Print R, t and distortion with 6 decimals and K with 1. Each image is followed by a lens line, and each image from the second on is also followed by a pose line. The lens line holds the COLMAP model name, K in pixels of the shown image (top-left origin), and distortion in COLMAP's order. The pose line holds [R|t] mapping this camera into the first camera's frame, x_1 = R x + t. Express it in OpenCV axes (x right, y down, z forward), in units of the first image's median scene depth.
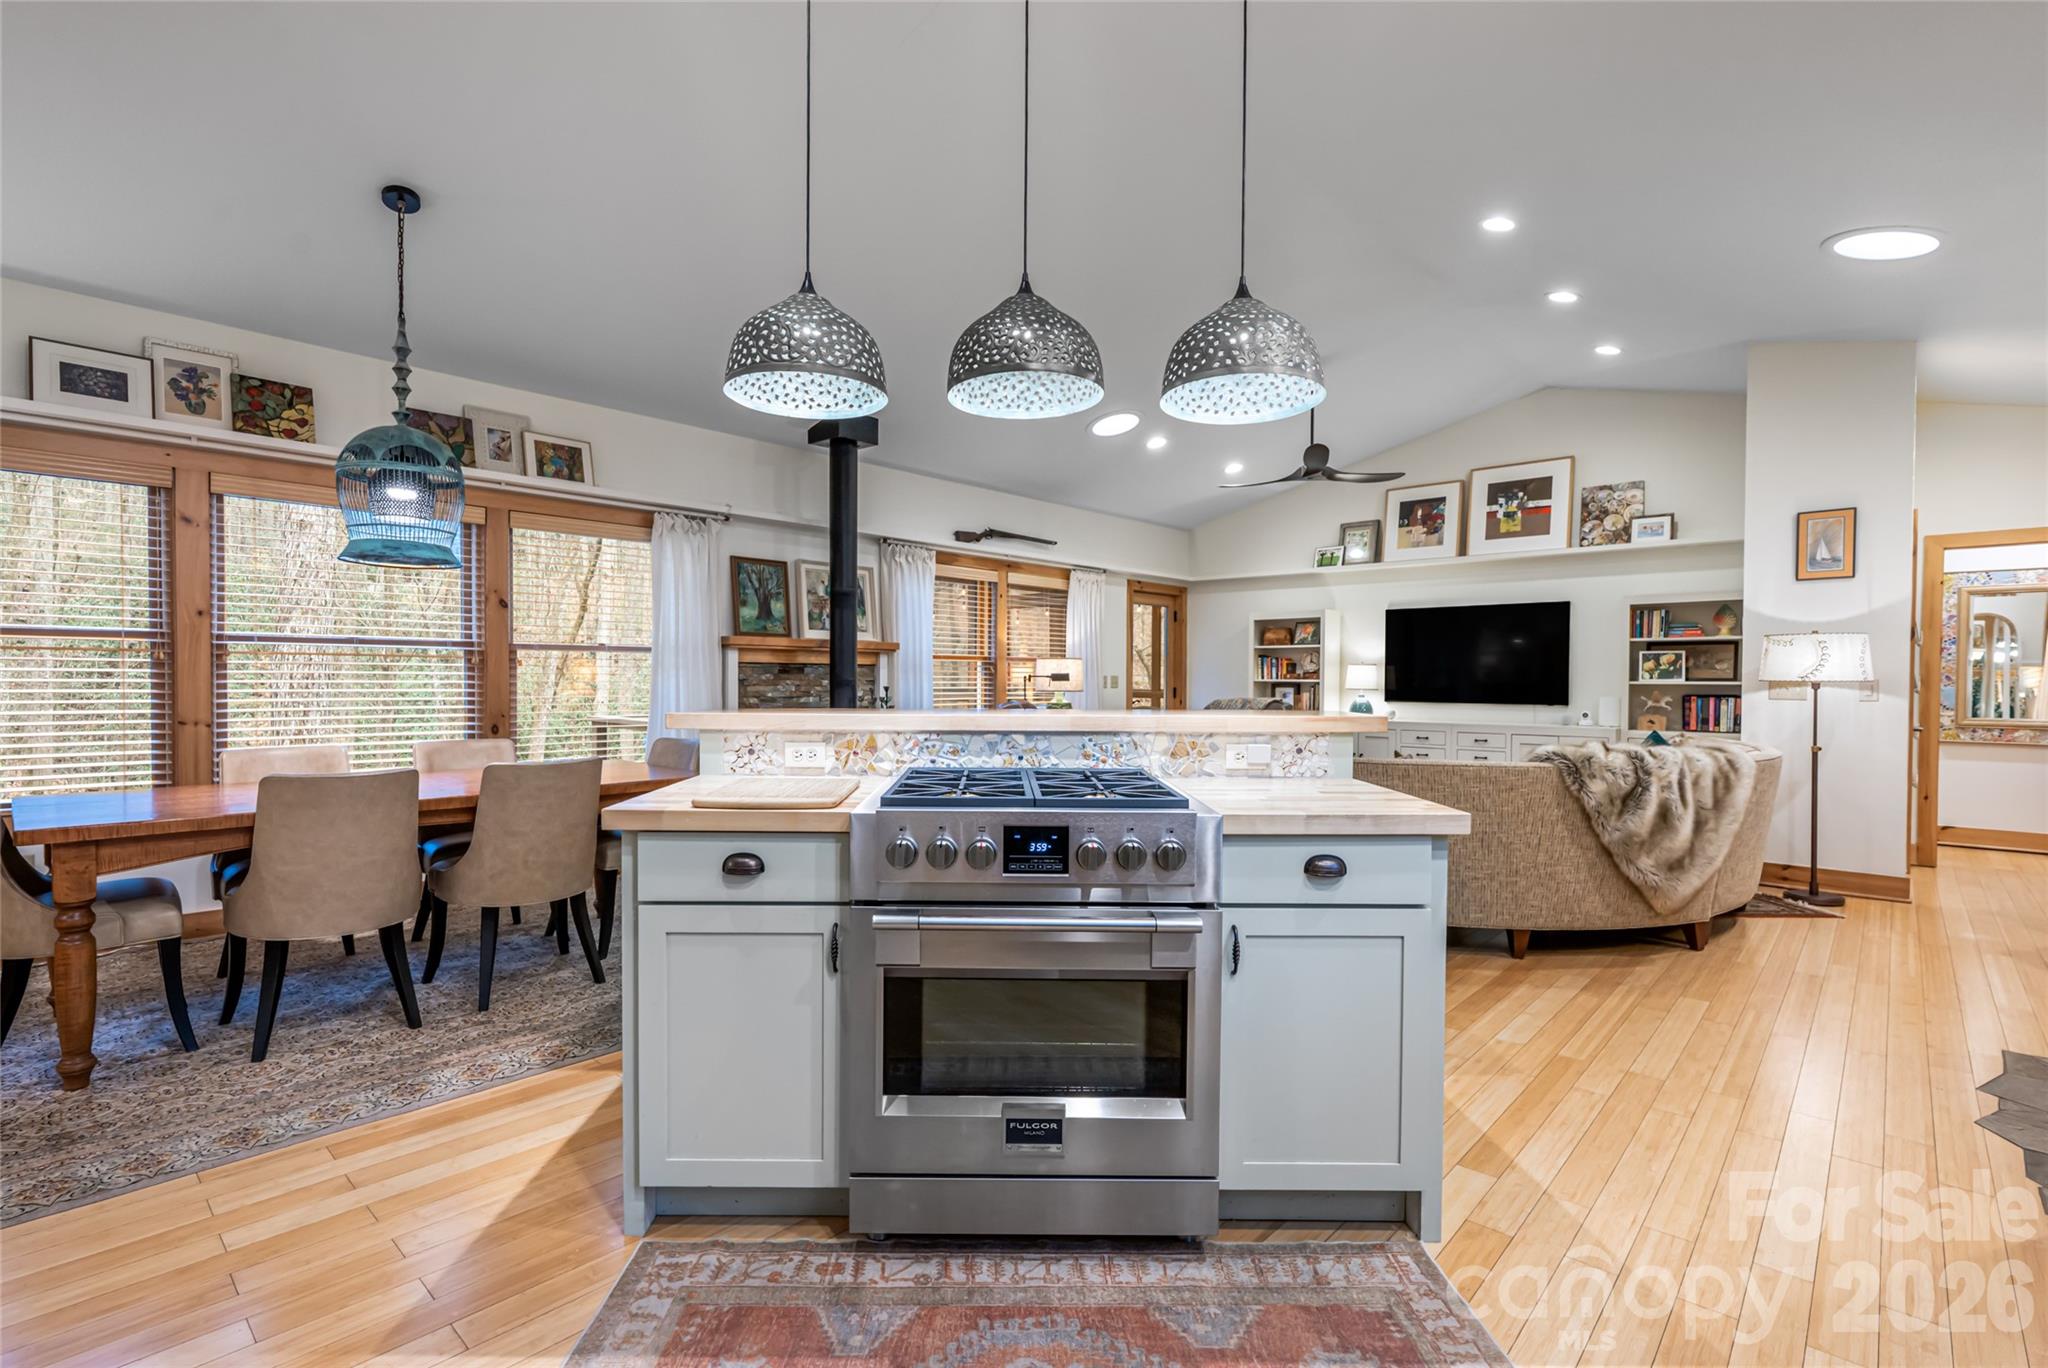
lens RADIAL K [[914.7, 0, 1007.0], [0, 914.7, 691.0], [0, 0, 1]] dist [-0.012855, 0.000428]
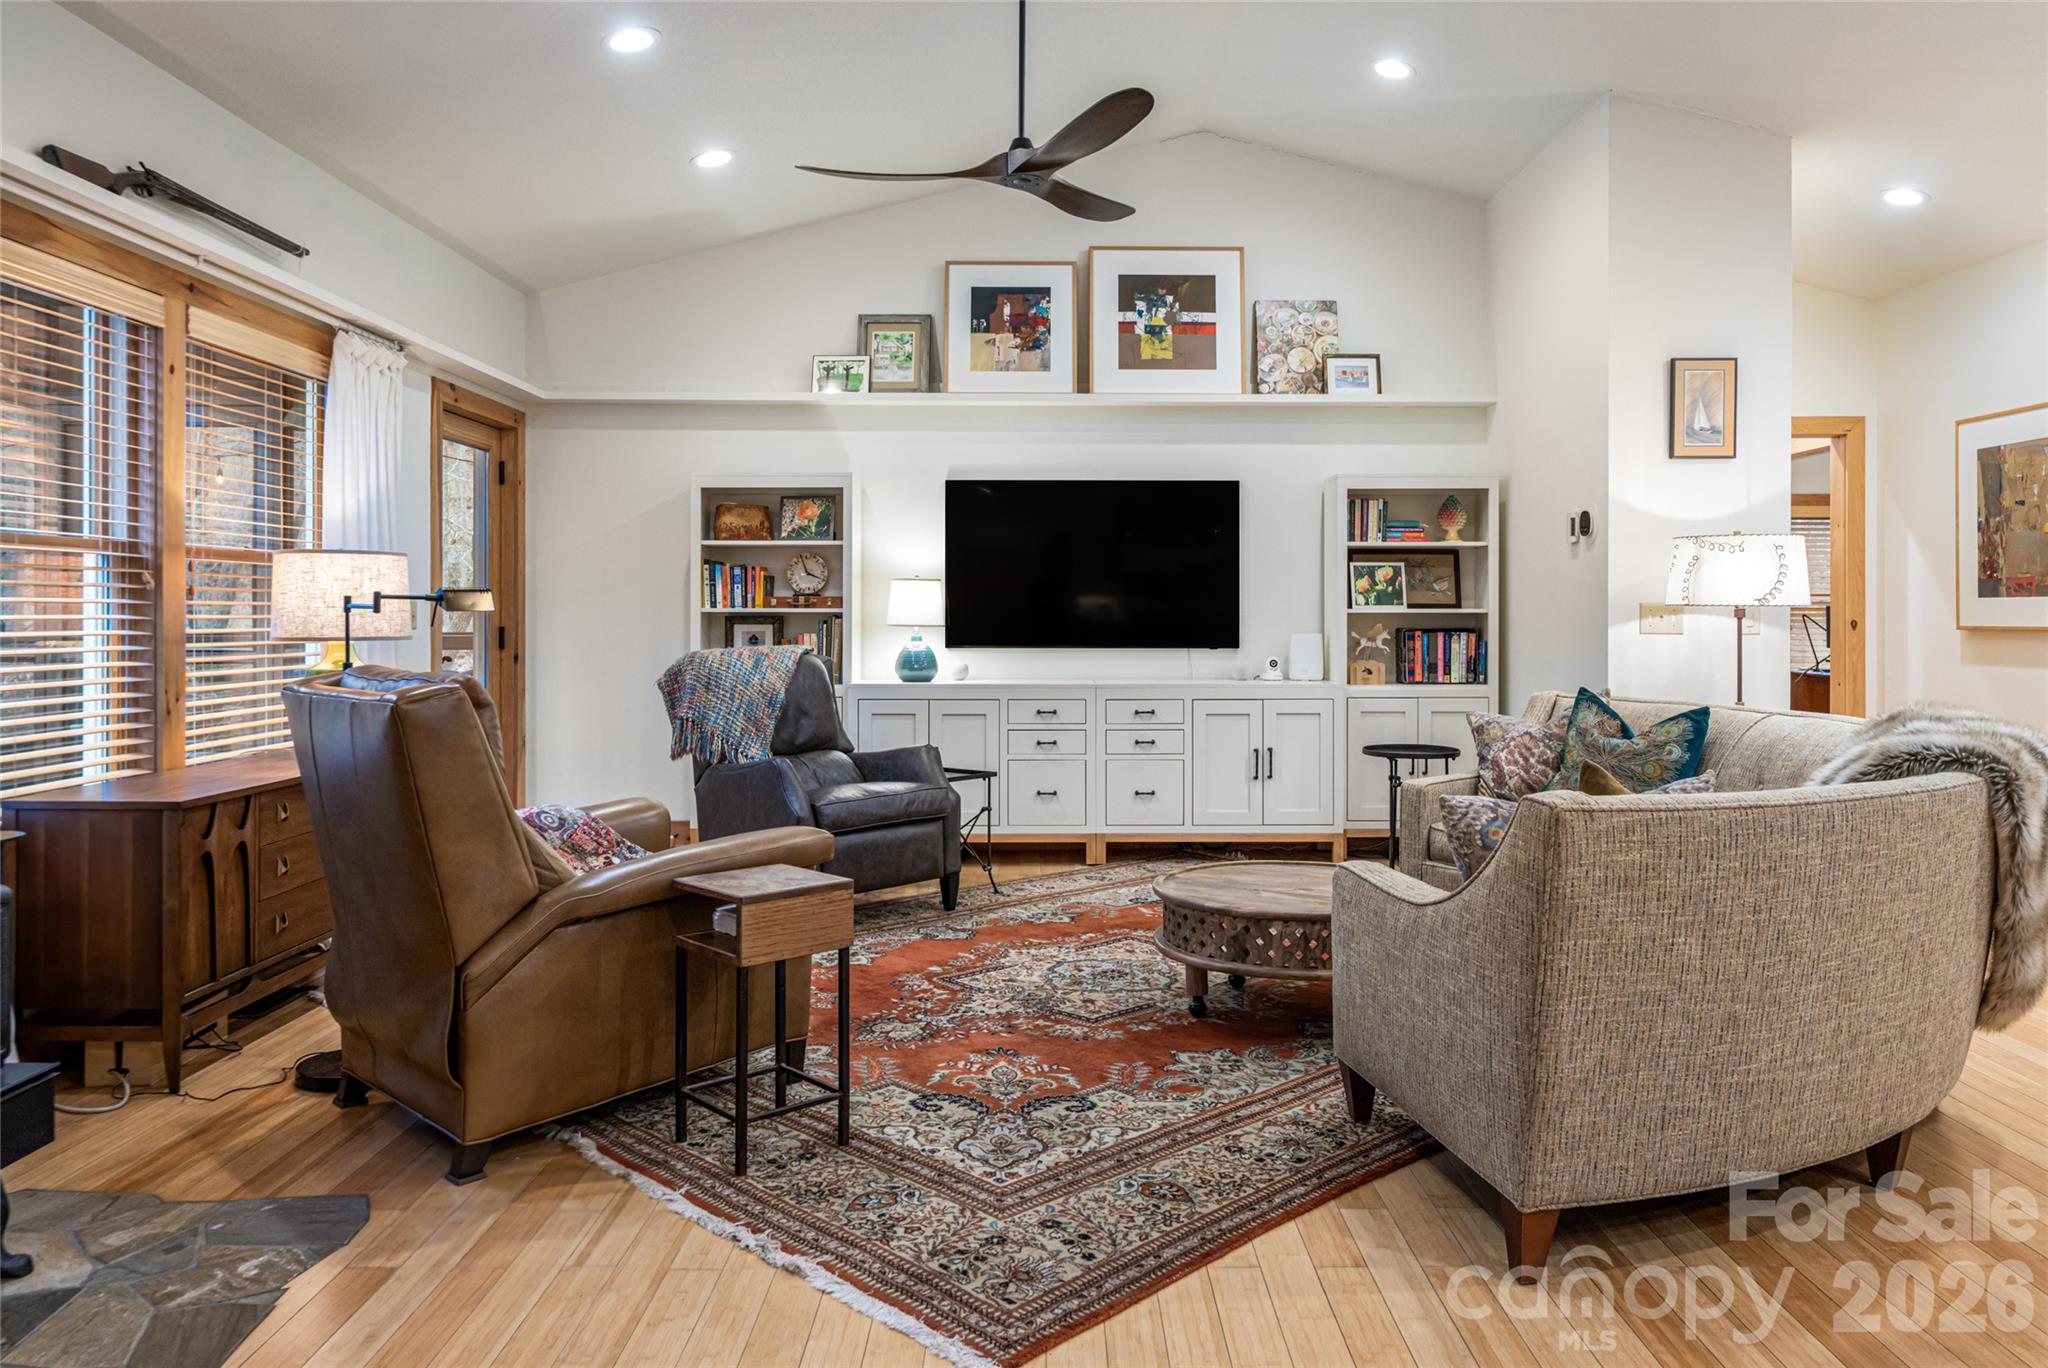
lens RADIAL K [[1395.2, 0, 1044.1], [0, 1395.2, 613.3], [0, 0, 1]] dist [-0.005723, 0.000328]
pose [[0.724810, -0.003653, 0.688940, -0.140595], [0.012719, 0.999886, -0.008079, -0.002271], [-0.688832, 0.014619, 0.724774, 0.421940]]
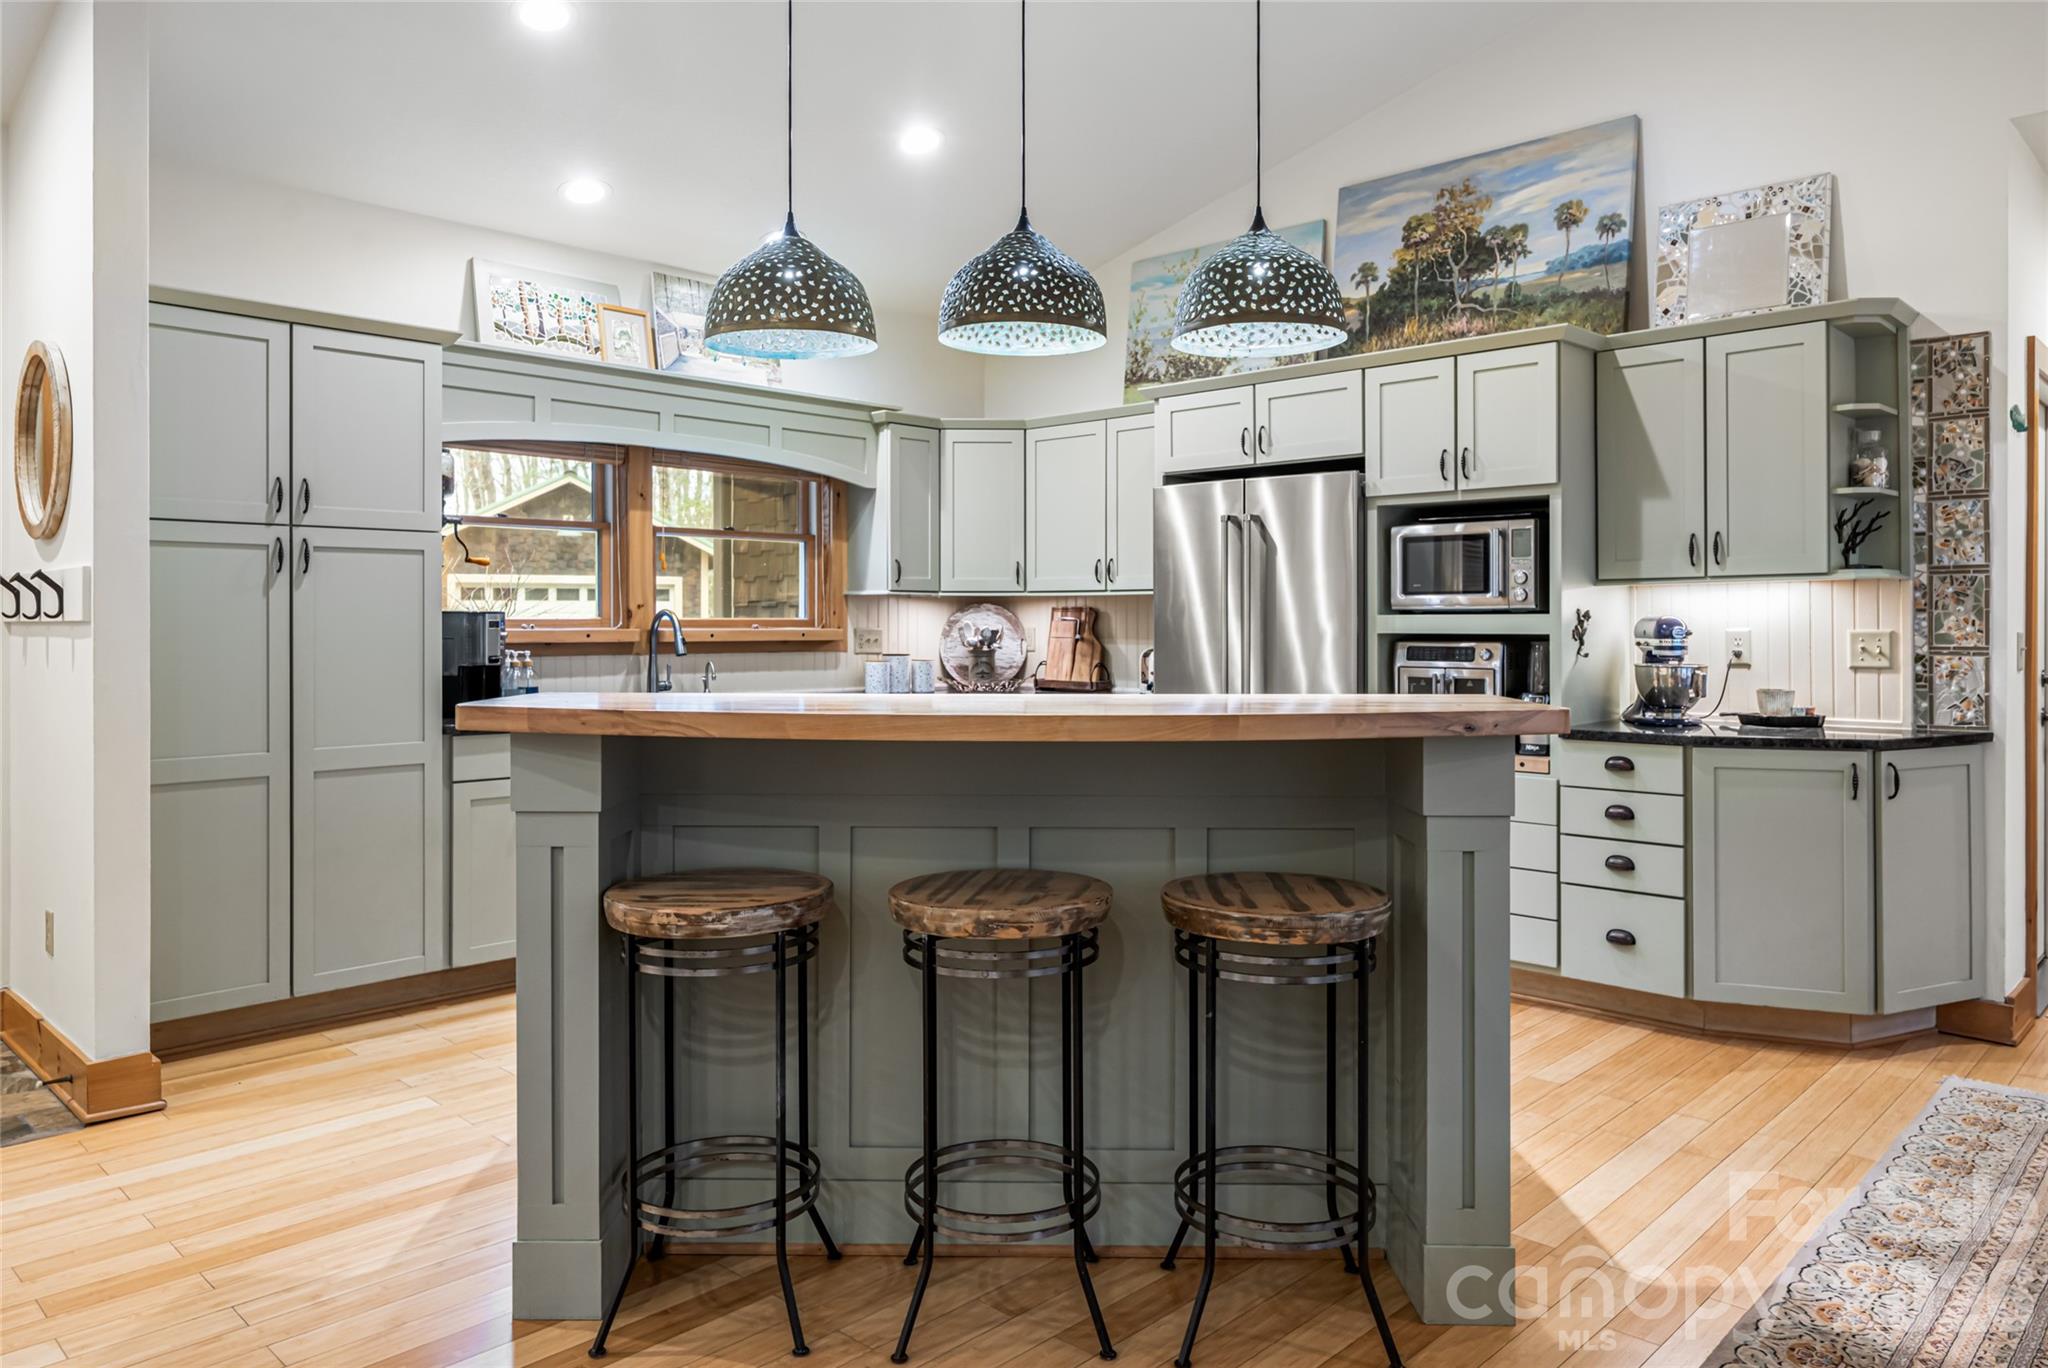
lens RADIAL K [[1382.2, 0, 1021.4], [0, 1382.2, 627.6], [0, 0, 1]] dist [-0.005961, 0.003633]
pose [[-0.999872, -0.008565, 0.013496, -0.002116], [-0.008308, 0.999786, 0.018966, -0.015601], [-0.013656, 0.018852, -0.999729, 0.737230]]
